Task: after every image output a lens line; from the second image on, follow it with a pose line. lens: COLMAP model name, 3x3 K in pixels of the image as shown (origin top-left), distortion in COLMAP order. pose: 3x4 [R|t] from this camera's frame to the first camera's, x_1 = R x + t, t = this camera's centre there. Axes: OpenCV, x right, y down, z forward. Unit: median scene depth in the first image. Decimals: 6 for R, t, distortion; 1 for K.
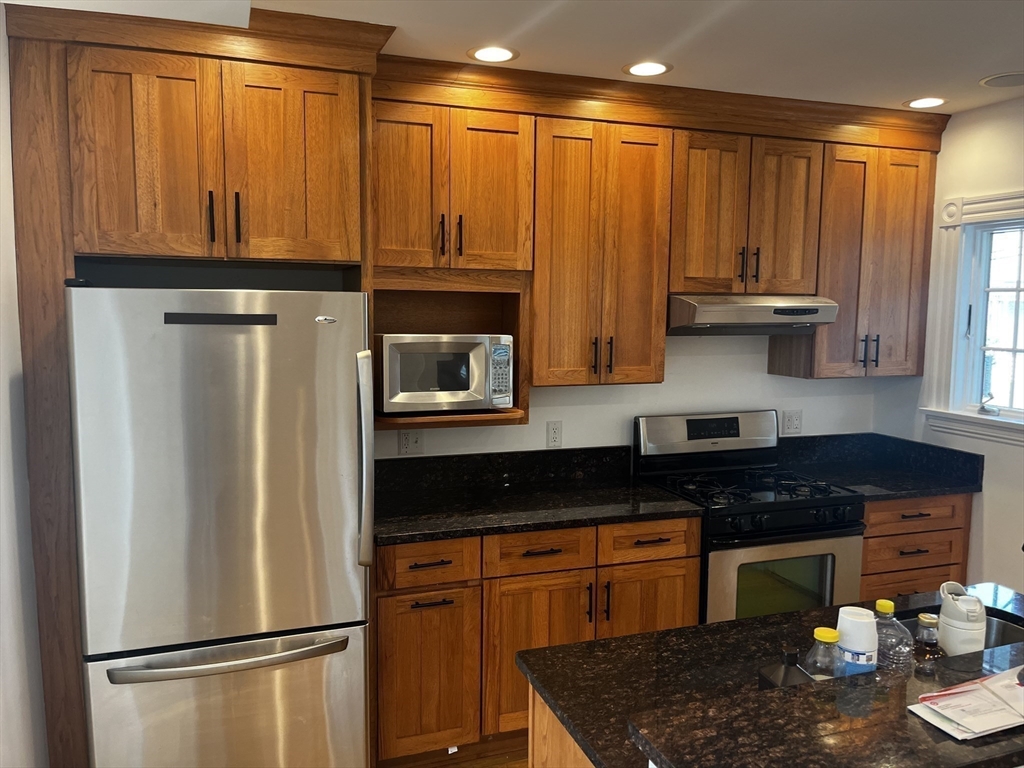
lens RADIAL K [[778.0, 0, 507.2], [0, 778.0, 385.7], [0, 0, 1]] dist [0.052467, -0.080024]
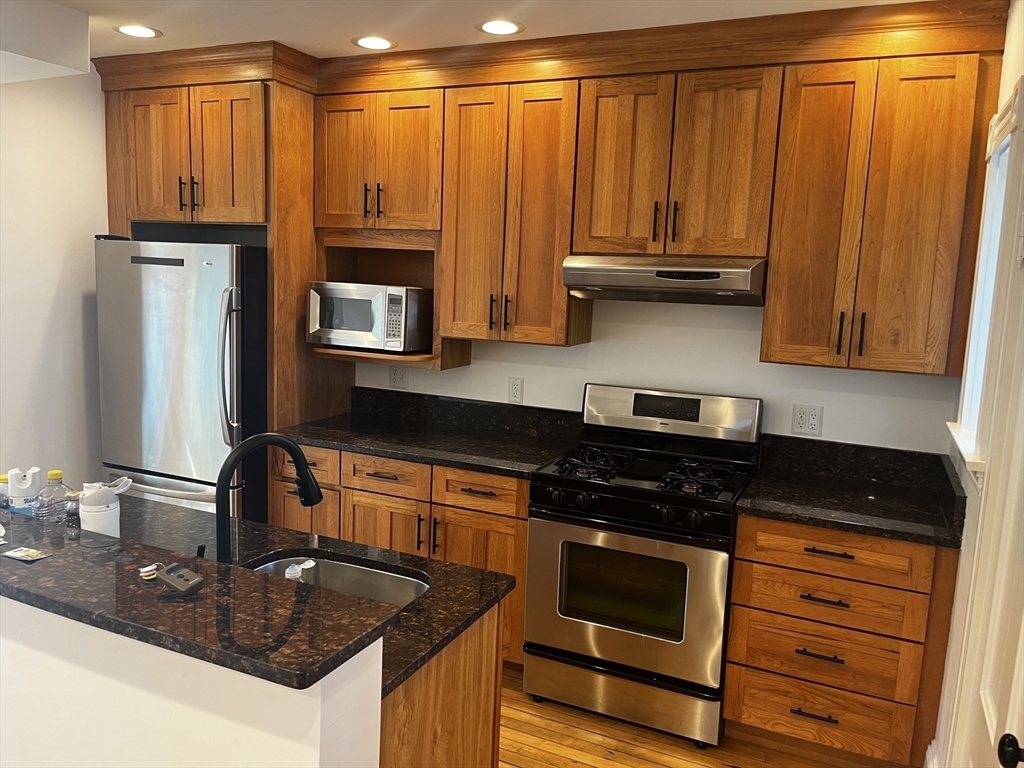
lens RADIAL K [[778.0, 0, 512.2], [0, 778.0, 383.3], [0, 0, 1]] dist [0.052467, -0.080024]
pose [[0.724839, 0.116904, -0.678927, 0.877947], [-0.103825, 0.992778, 0.060100, -0.009682], [0.681050, 0.026927, 0.731742, 0.266308]]
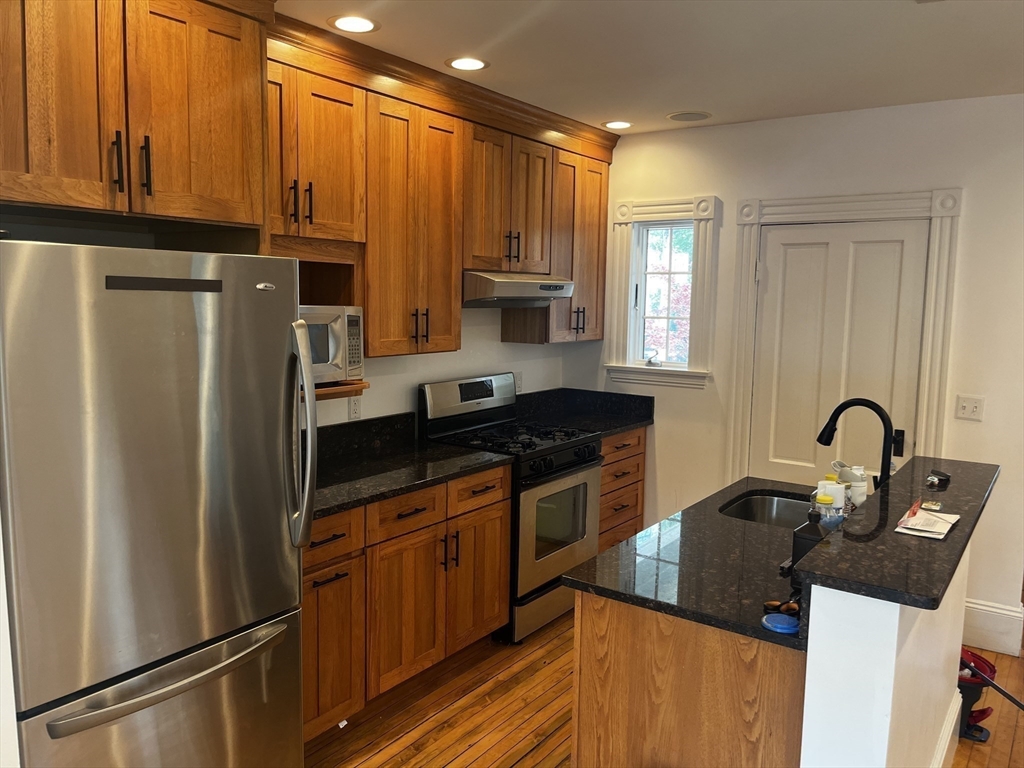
lens RADIAL K [[778.0, 0, 501.6], [0, 778.0, 383.1], [0, 0, 1]] dist [0.052467, -0.080024]
pose [[0.821336, -0.060245, 0.567255, -0.409483], [0.049899, 0.998183, 0.033762, 0.008976], [-0.568258, 0.000576, 0.822850, 0.061173]]
